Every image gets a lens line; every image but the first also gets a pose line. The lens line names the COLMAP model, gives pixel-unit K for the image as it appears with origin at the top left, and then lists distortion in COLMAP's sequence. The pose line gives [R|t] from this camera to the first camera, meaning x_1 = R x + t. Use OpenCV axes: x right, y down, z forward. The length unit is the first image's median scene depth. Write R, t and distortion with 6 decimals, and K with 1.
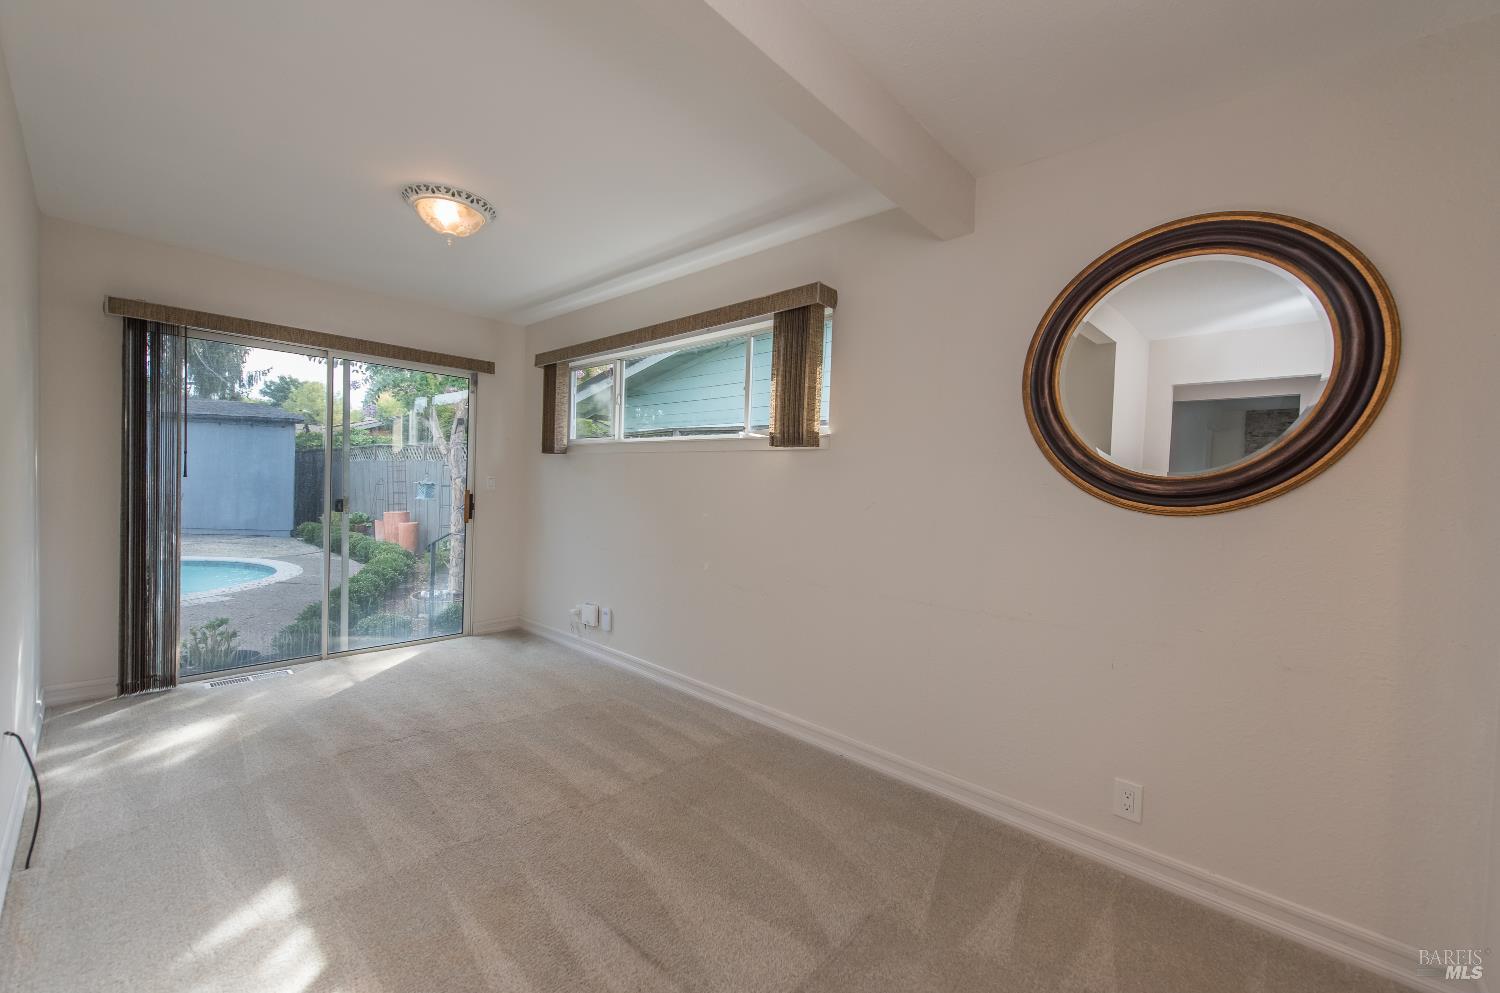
lens RADIAL K [[587.0, 0, 747.5], [0, 587.0, 497.6], [0, 0, 1]] dist [0.015909, -0.000167]
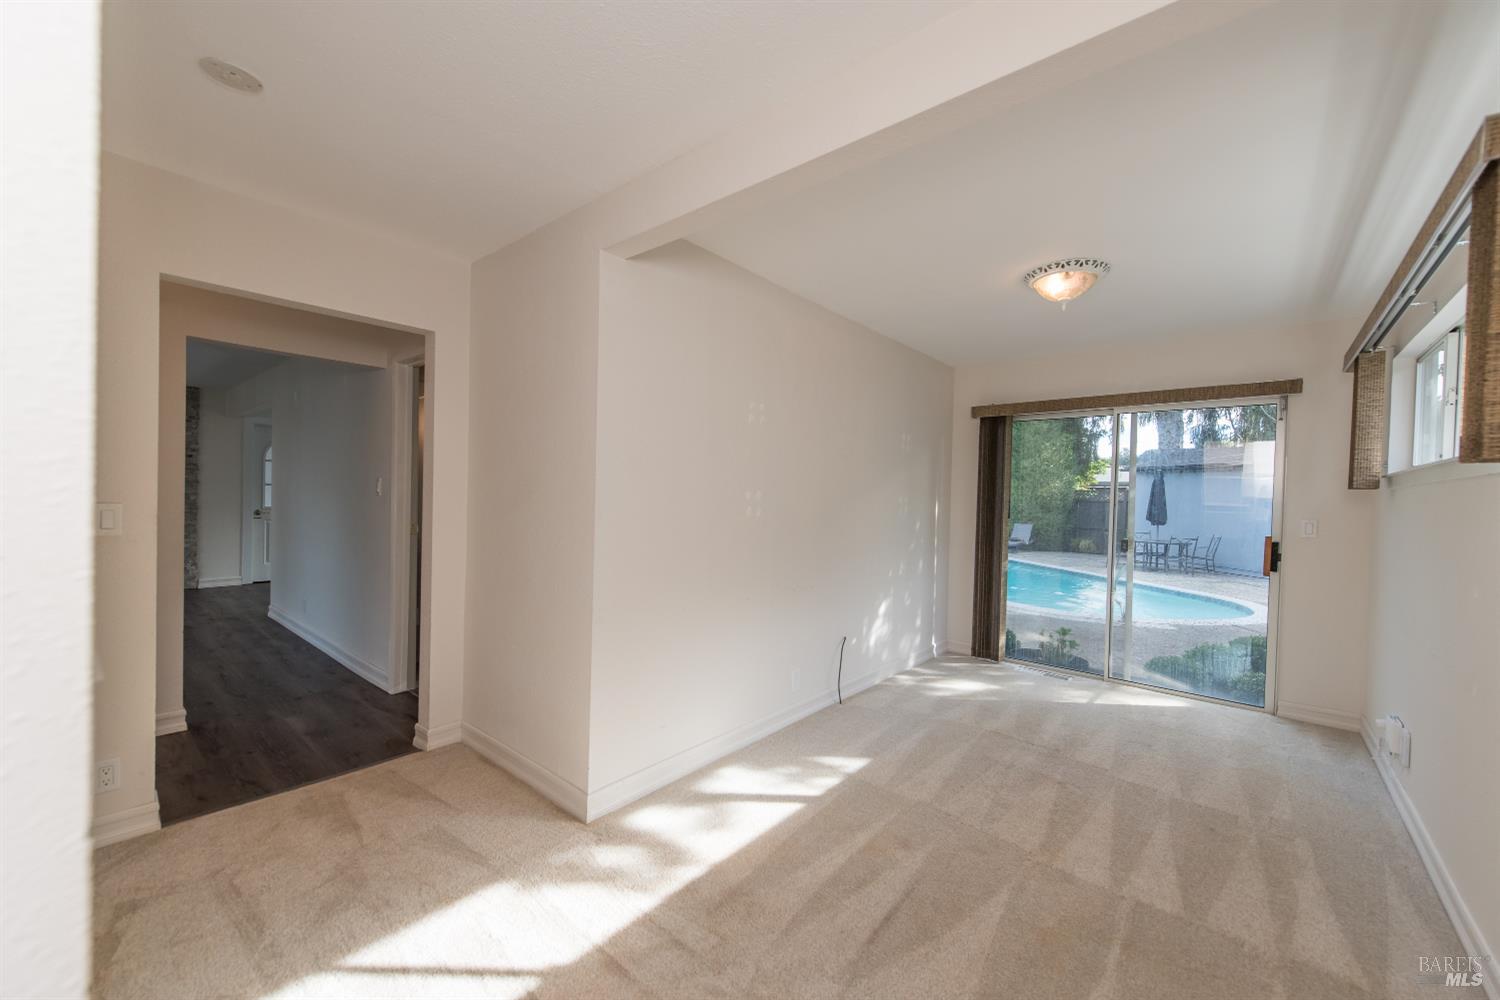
lens RADIAL K [[588.9, 0, 754.9], [0, 588.9, 503.2], [0, 0, 1]] dist [0.011225, 0.000123]
pose [[0.045161, -0.018165, -0.998815, 0.536205], [-0.048031, 0.998639, -0.020333, -0.013676], [0.997824, 0.048893, 0.044227, 0.367072]]
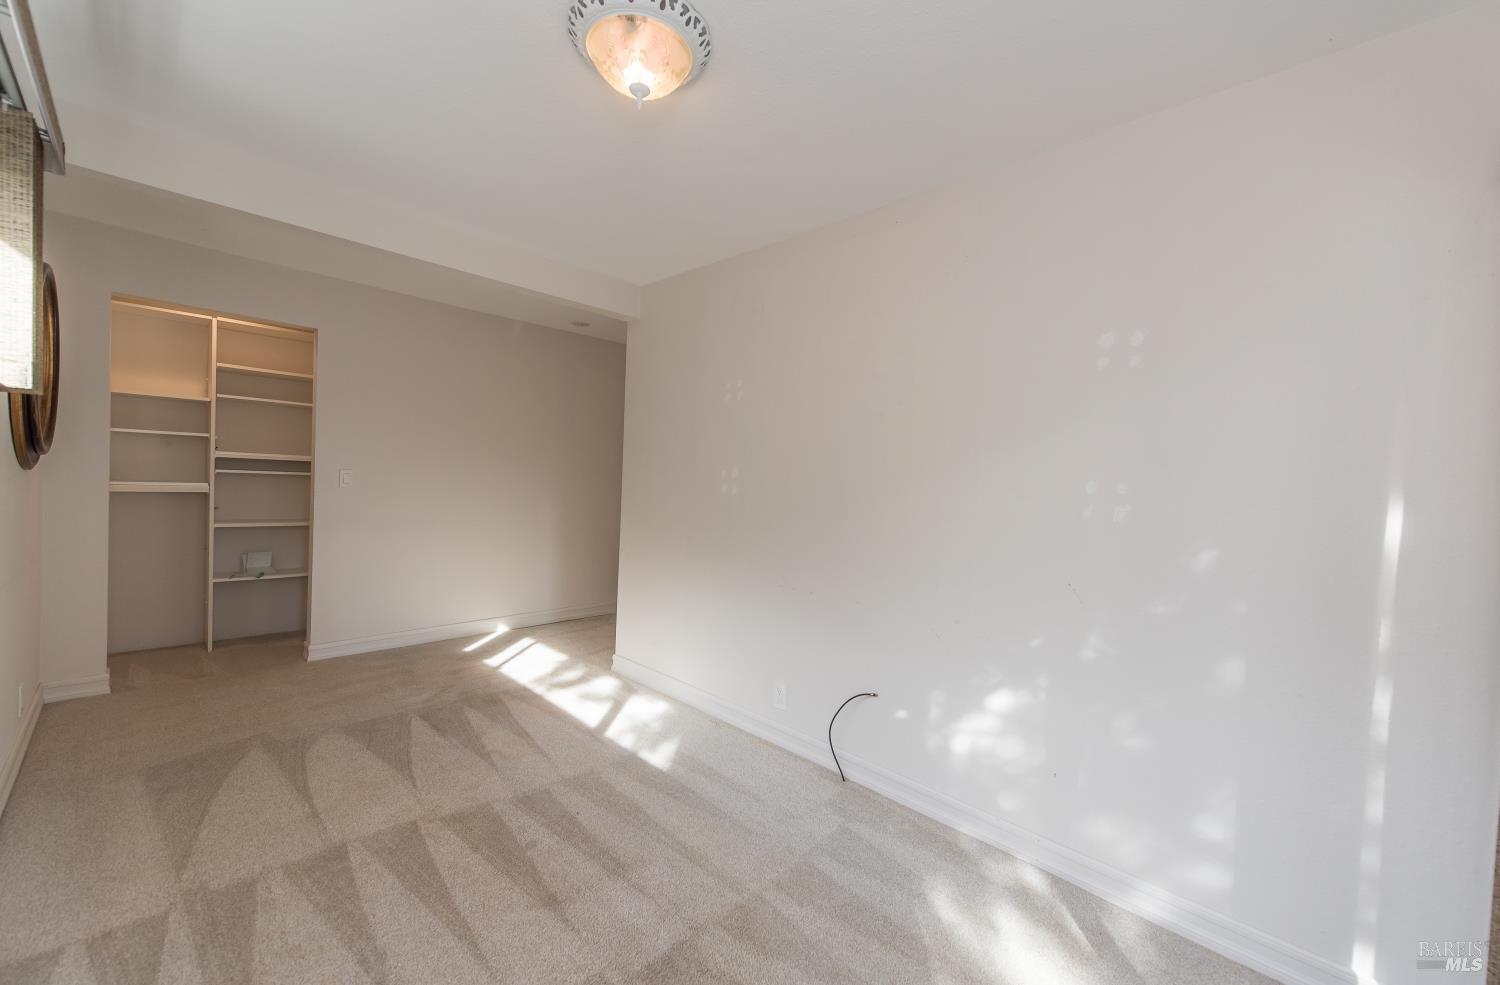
lens RADIAL K [[592.7, 0, 750.0], [0, 592.7, 492.5], [0, 0, 1]] dist [0.000650, -0.000096]
pose [[-0.996024, -0.082730, 0.033044, -0.620197], [-0.081352, 0.995838, 0.041088, -0.062073], [-0.036306, 0.038237, -0.998609, 1.513216]]
